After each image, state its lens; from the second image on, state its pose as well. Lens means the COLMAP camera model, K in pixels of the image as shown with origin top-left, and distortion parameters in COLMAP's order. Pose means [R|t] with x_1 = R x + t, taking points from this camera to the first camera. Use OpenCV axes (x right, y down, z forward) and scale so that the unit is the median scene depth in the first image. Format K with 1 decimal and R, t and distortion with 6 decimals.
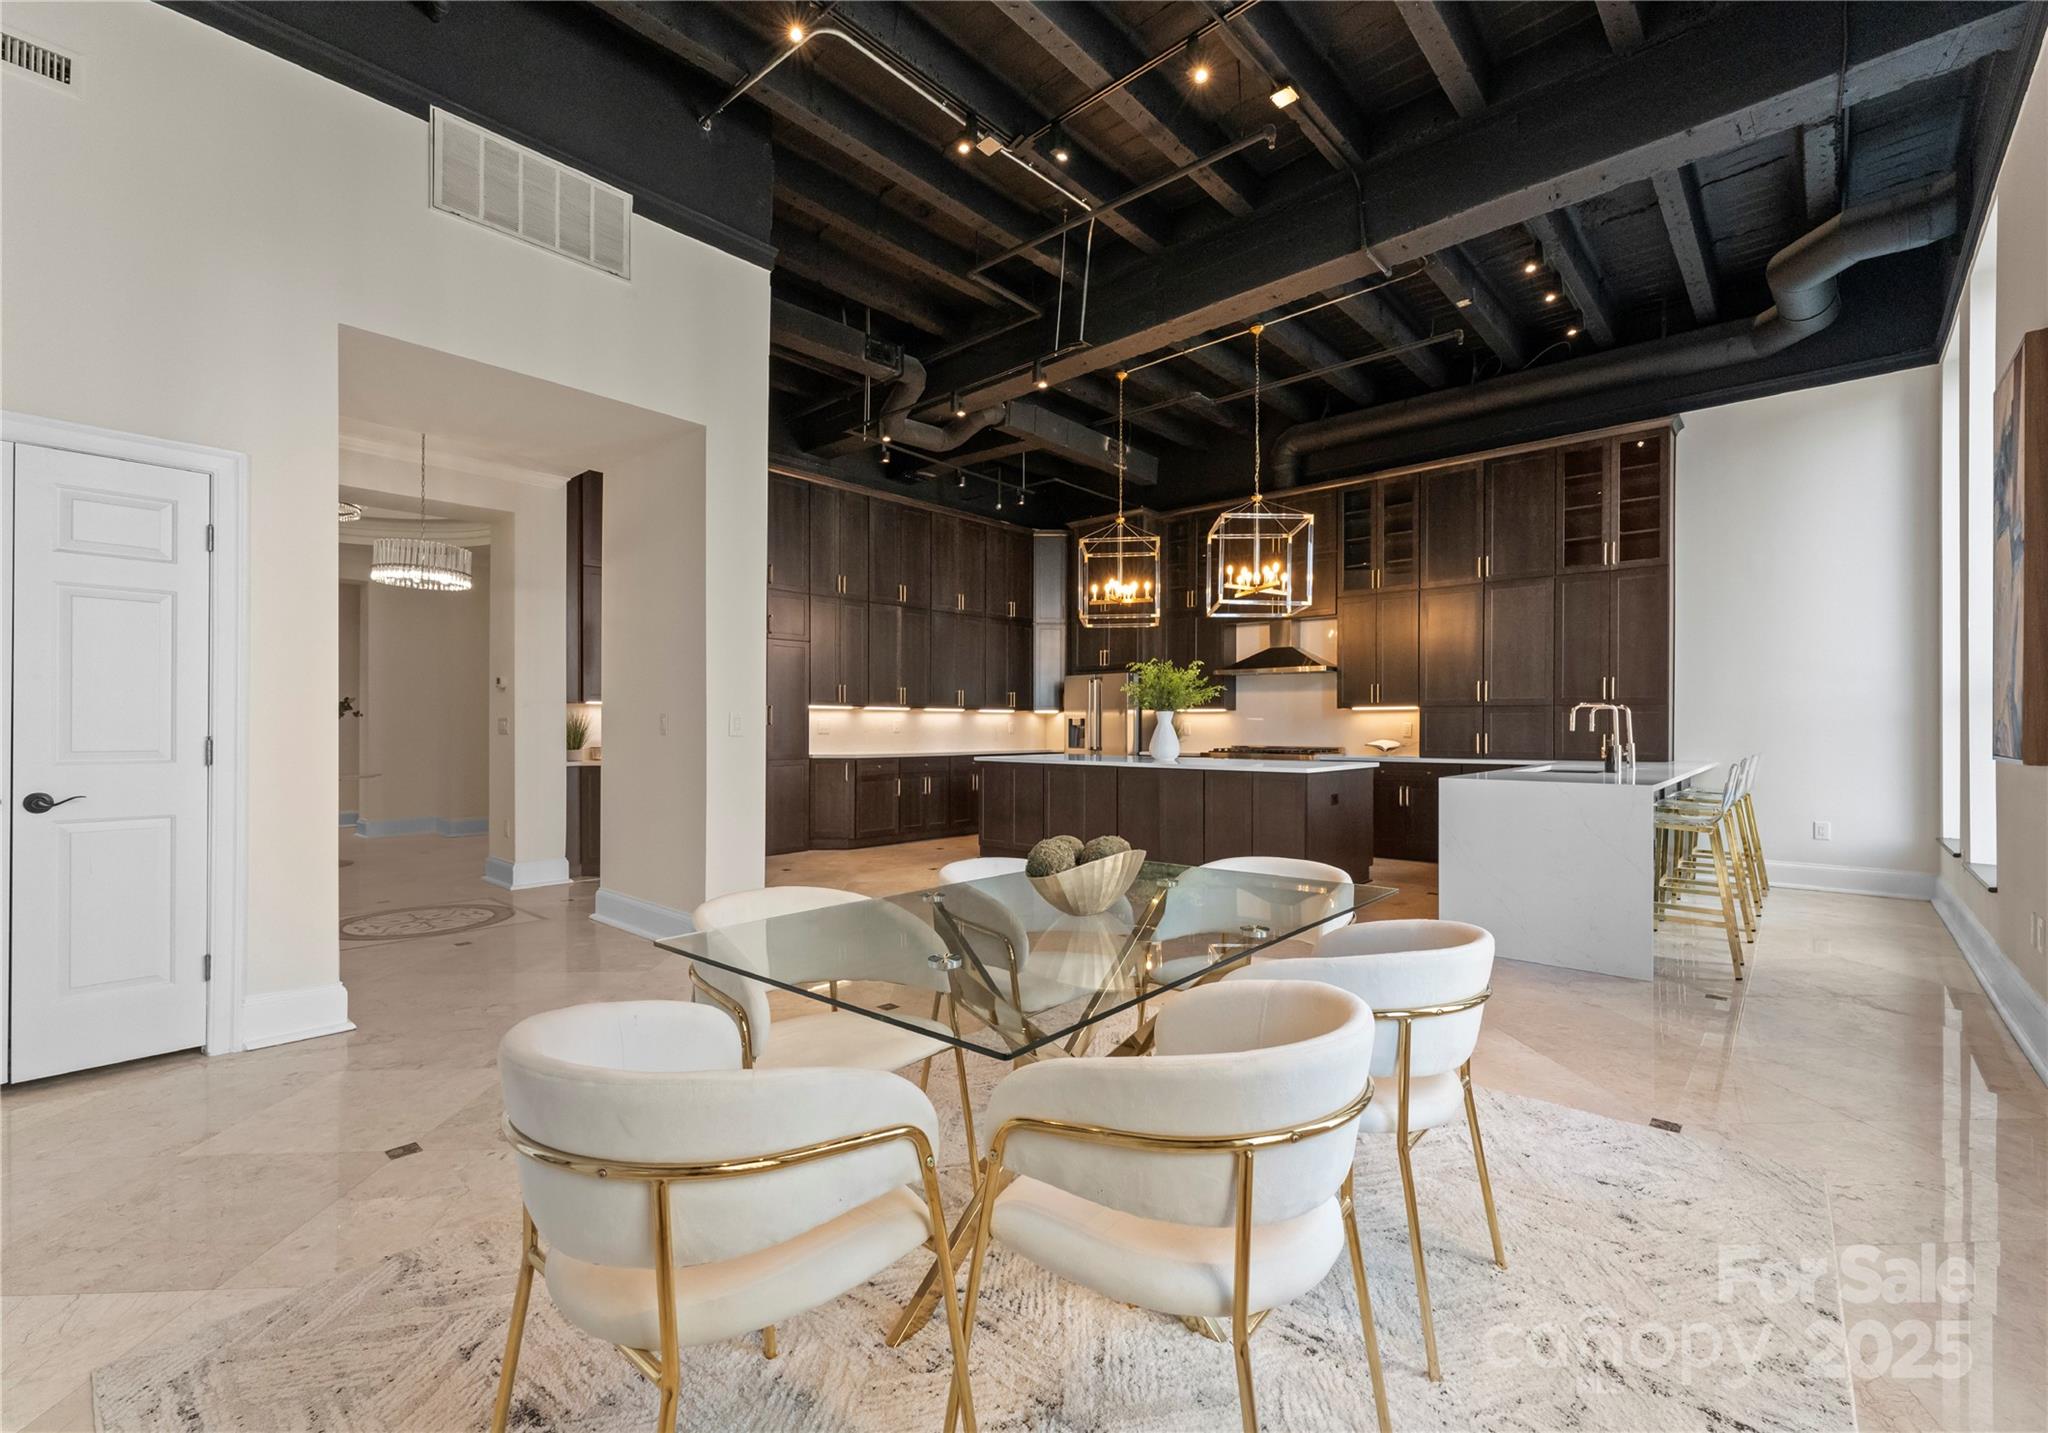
lens RADIAL K [[865.4, 0, 1022.6], [0, 865.4, 728.5], [0, 0, 1]] dist [0.000154, 0.000168]
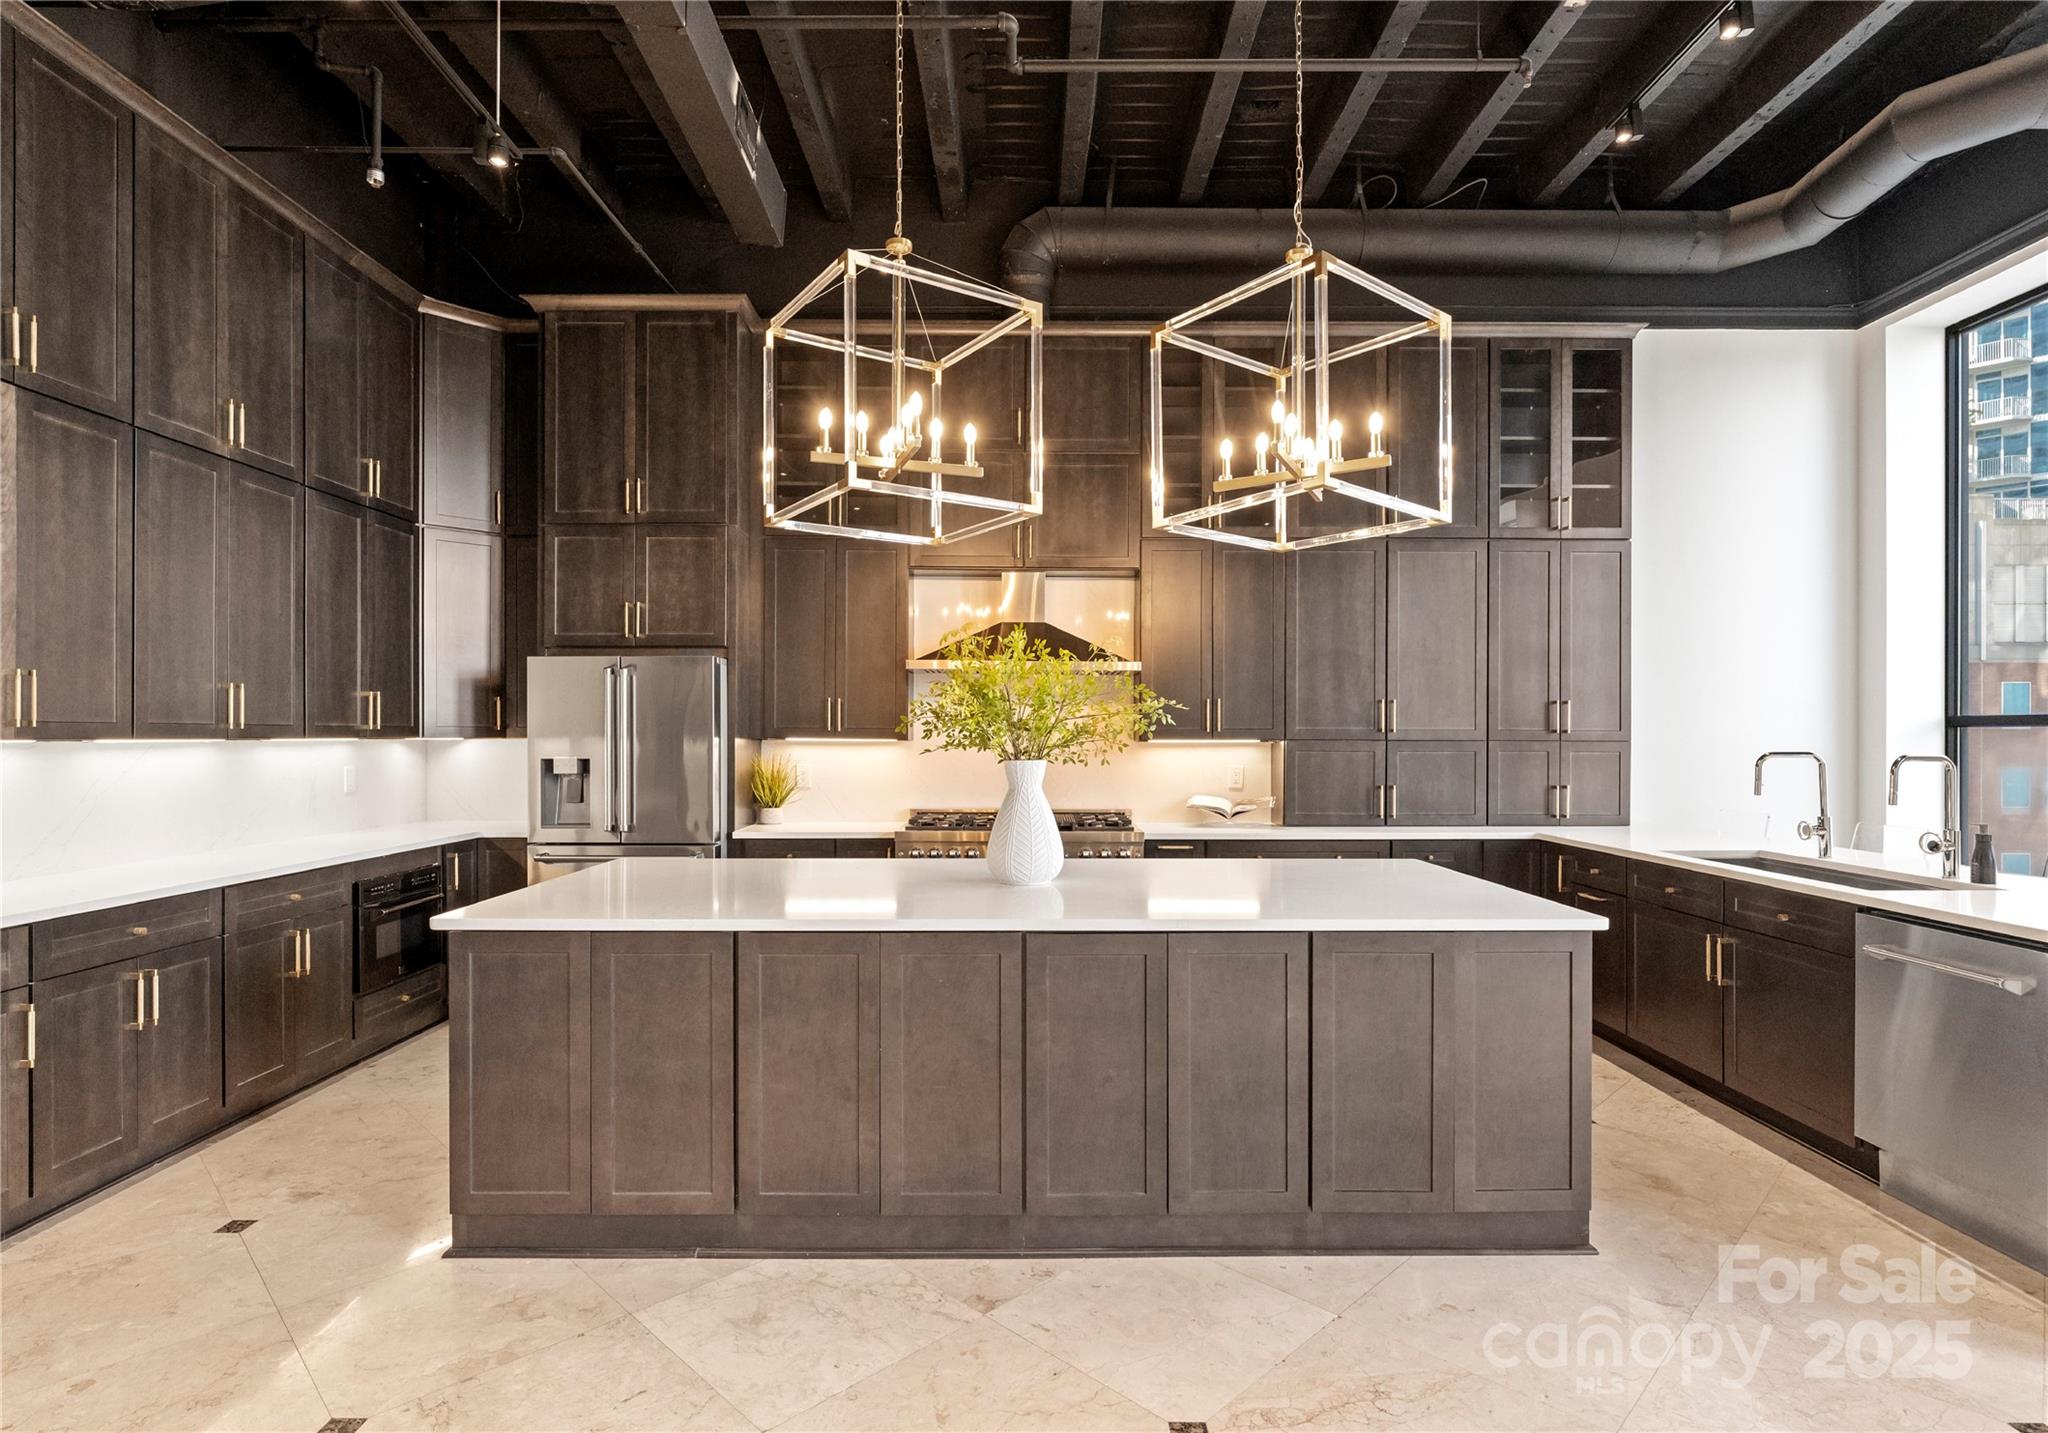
lens RADIAL K [[1074.5, 0, 1024.0], [0, 1074.5, 716.5], [0, 0, 1]] dist [0.018359, -0.000075]
pose [[0.746725, 0.015560, 0.664950, -0.123683], [-0.000709, 0.999744, -0.022598, -0.021331], [-0.665132, 0.016402, 0.746546, 0.477066]]
